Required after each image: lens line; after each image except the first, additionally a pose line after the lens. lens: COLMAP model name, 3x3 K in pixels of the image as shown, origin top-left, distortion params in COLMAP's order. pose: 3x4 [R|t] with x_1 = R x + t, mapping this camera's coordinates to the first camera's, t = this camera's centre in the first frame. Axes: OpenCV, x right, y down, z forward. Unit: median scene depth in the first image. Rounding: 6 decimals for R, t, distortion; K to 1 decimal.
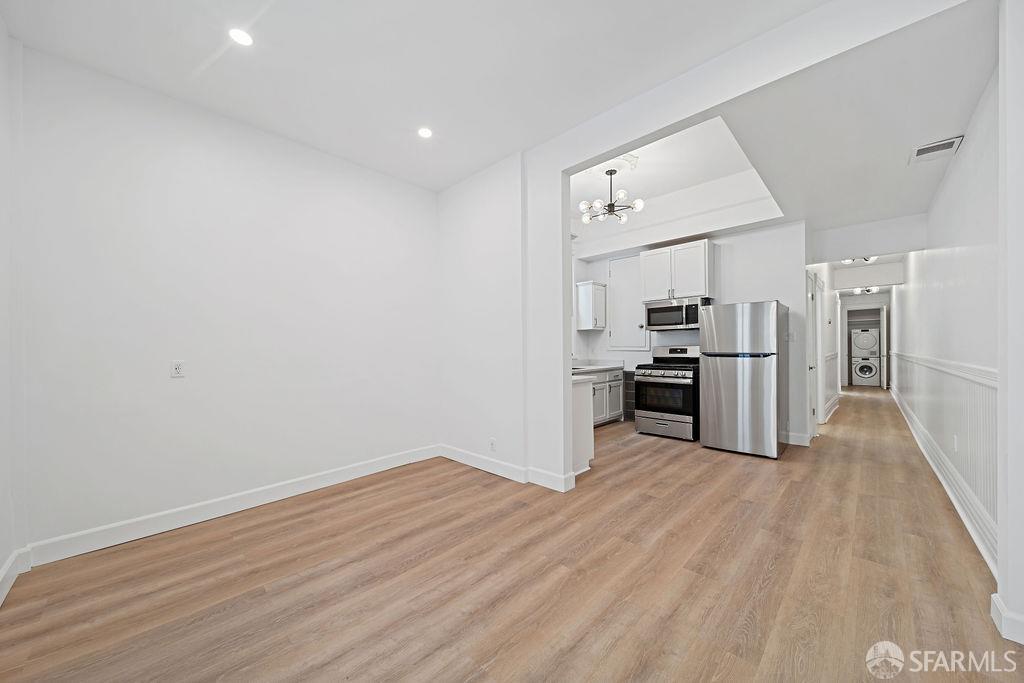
lens RADIAL K [[367.1, 0, 520.6], [0, 367.1, 352.0], [0, 0, 1]] dist [0.007418, -0.002195]
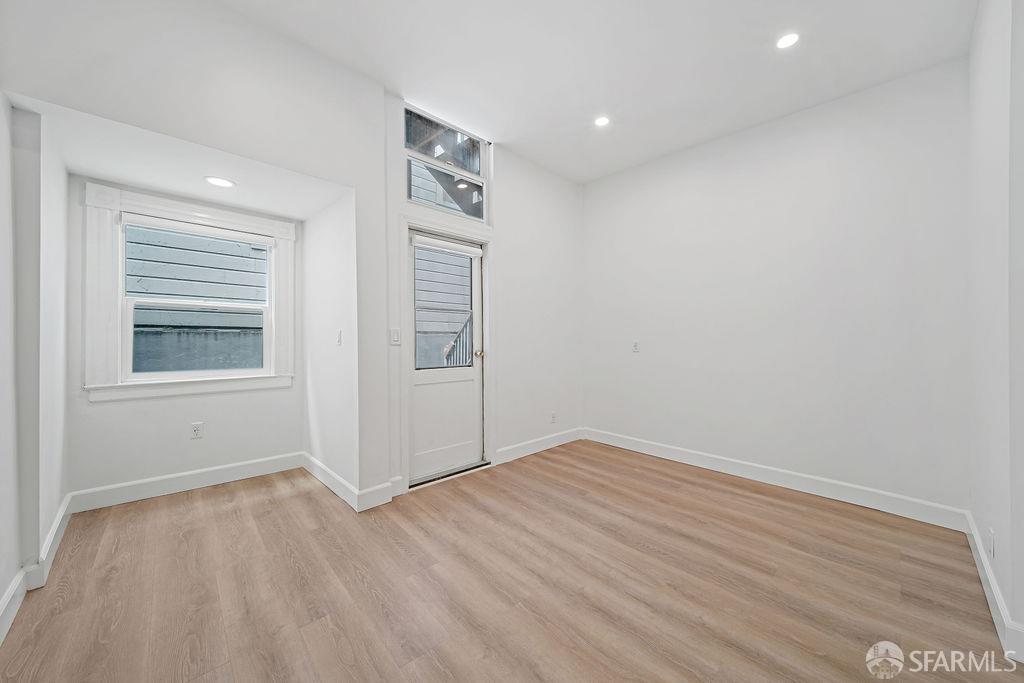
lens RADIAL K [[367.1, 0, 515.3], [0, 367.1, 338.3], [0, 0, 1]] dist [0.007418, -0.002195]
pose [[-0.047723, 0.020868, -0.998643, 0.446163], [-0.022203, 0.999513, 0.021947, -0.005666], [0.998614, 0.023220, -0.047237, 0.433943]]
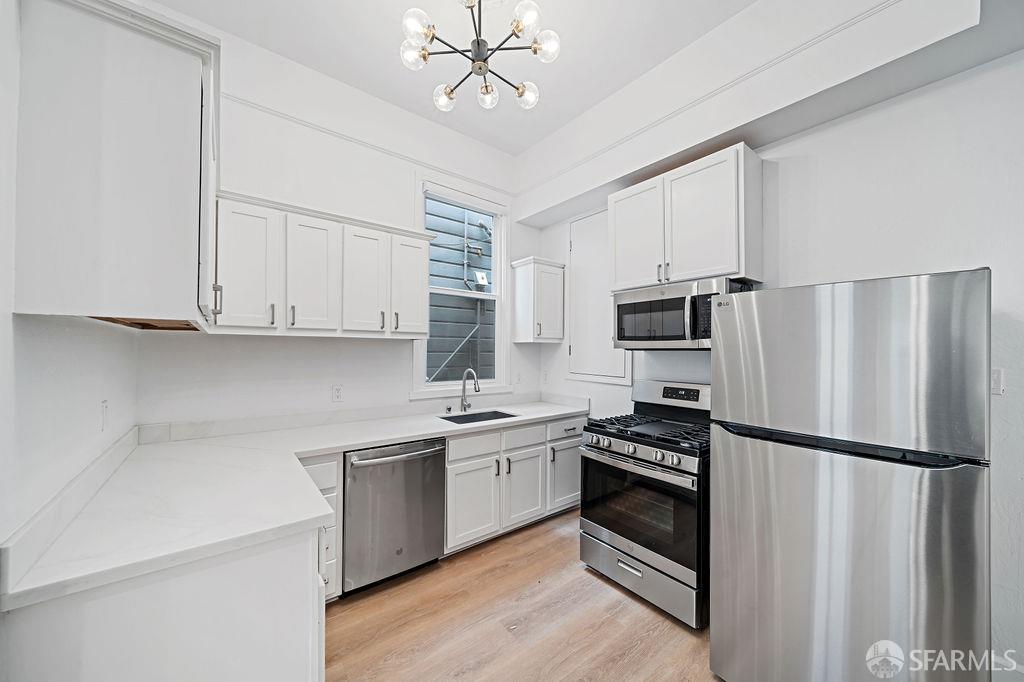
lens RADIAL K [[367.1, 0, 516.2], [0, 367.1, 346.2], [0, 0, 1]] dist [0.007418, -0.002195]
pose [[0.989612, 0.018754, -0.142539, 0.447738], [-0.021752, 0.999573, -0.019504, -0.079777], [0.142112, 0.022402, 0.989597, 0.782154]]
